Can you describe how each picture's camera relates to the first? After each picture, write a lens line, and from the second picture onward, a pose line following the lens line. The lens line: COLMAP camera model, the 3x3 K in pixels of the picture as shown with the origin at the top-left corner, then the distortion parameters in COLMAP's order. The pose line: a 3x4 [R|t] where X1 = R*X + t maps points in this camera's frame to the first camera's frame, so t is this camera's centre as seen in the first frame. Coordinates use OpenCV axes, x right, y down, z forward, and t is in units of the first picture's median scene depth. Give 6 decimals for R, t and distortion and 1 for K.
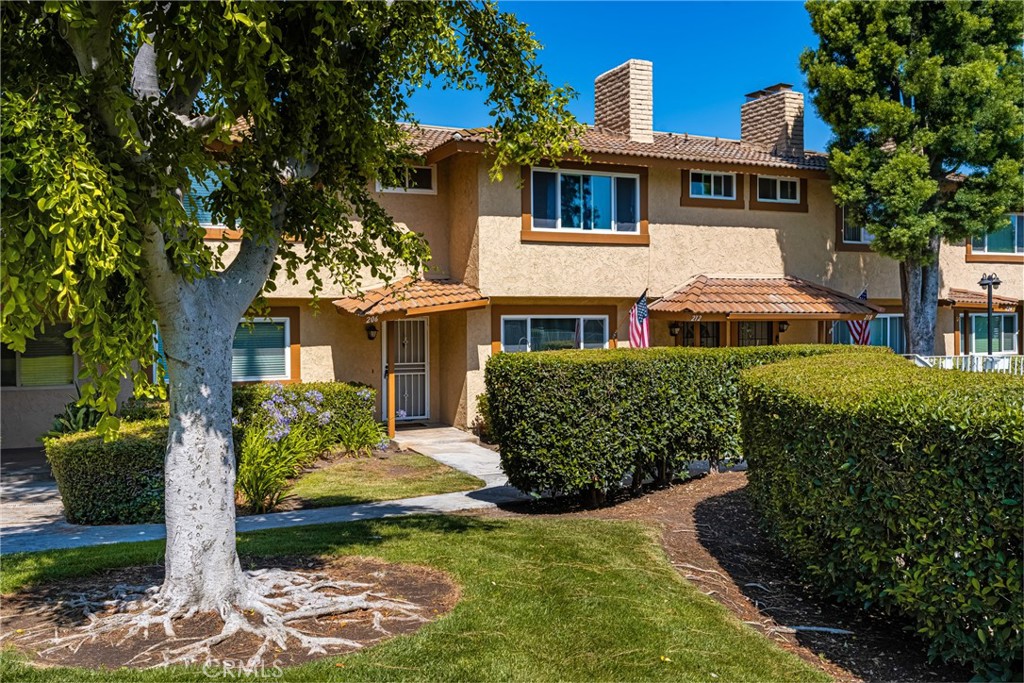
lens RADIAL K [[914.5, 0, 537.1], [0, 914.5, 333.0], [0, 0, 1]] dist [0.000173, -0.010159]
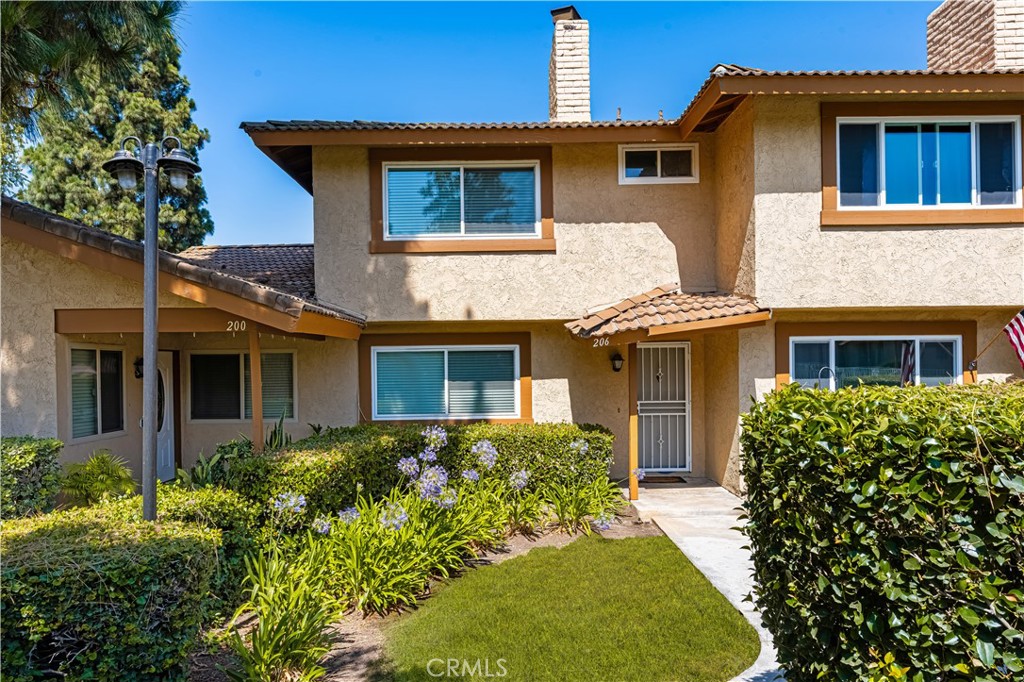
lens RADIAL K [[676.8, 0, 513.3], [0, 676.8, 366.6], [0, 0, 1]] dist [0.006093, 0.000410]
pose [[0.910891, -0.003838, -0.412630, -0.017697], [-0.000403, 0.999948, -0.010191, 0.009472], [0.412647, 0.009449, 0.910842, 0.429243]]
